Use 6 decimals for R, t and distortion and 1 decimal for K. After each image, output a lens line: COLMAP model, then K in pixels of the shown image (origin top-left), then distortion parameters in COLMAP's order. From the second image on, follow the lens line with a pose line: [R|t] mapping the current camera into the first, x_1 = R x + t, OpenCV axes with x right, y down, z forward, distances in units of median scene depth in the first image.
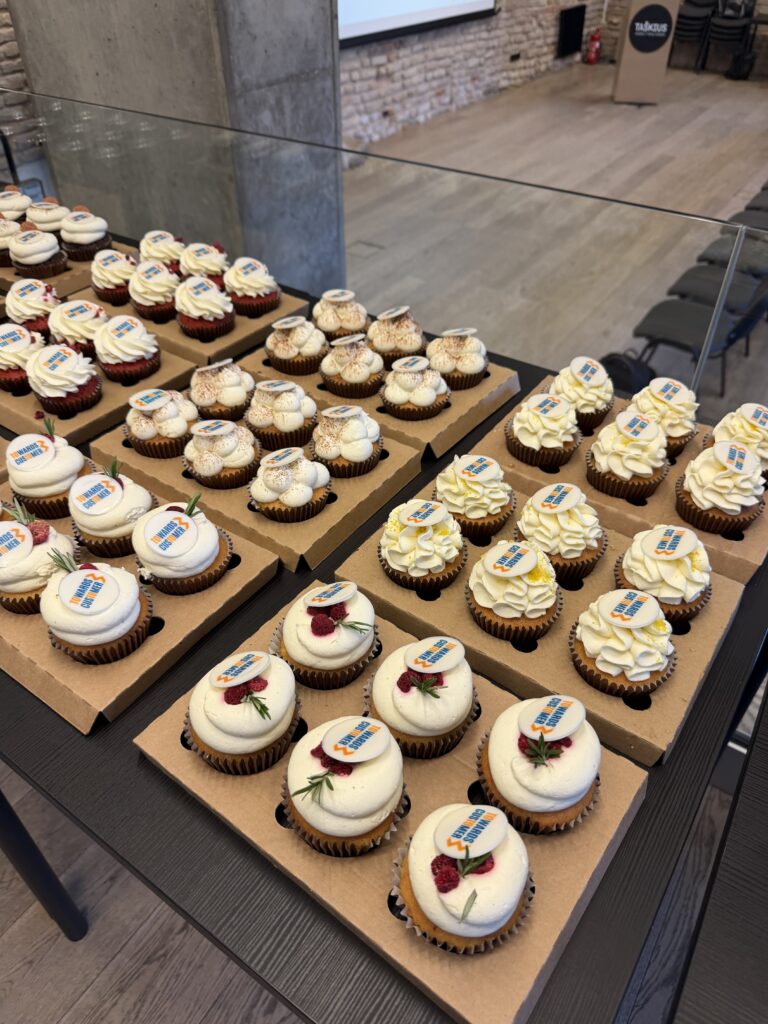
lens RADIAL K [[712.5, 0, 381.7], [0, 712.5, 509.8], [0, 0, 1]] dist [0.075505, -0.094906]
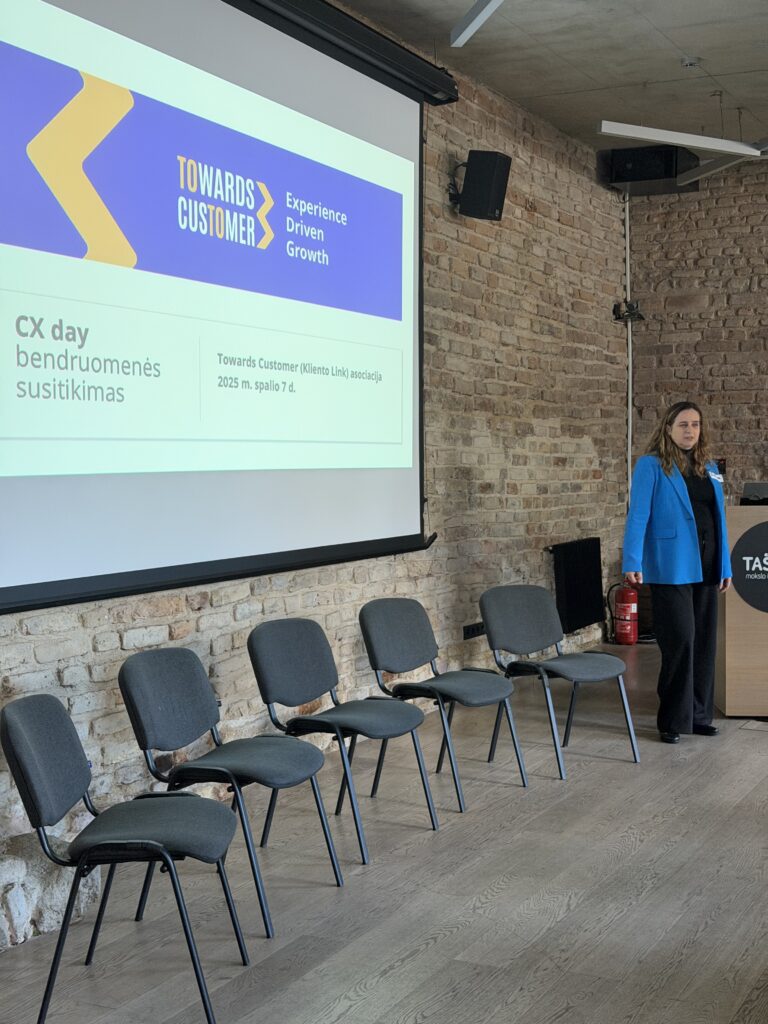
lens RADIAL K [[1416.0, 0, 377.1], [0, 1416.0, 510.4], [0, 0, 1]] dist [0.117795, 0.000000]
pose [[0.989978, -0.006319, 0.141079, 0.010311], [0.091912, 0.787286, -0.609699, -0.189463], [-0.107217, 0.616555, 0.779977, 0.331155]]
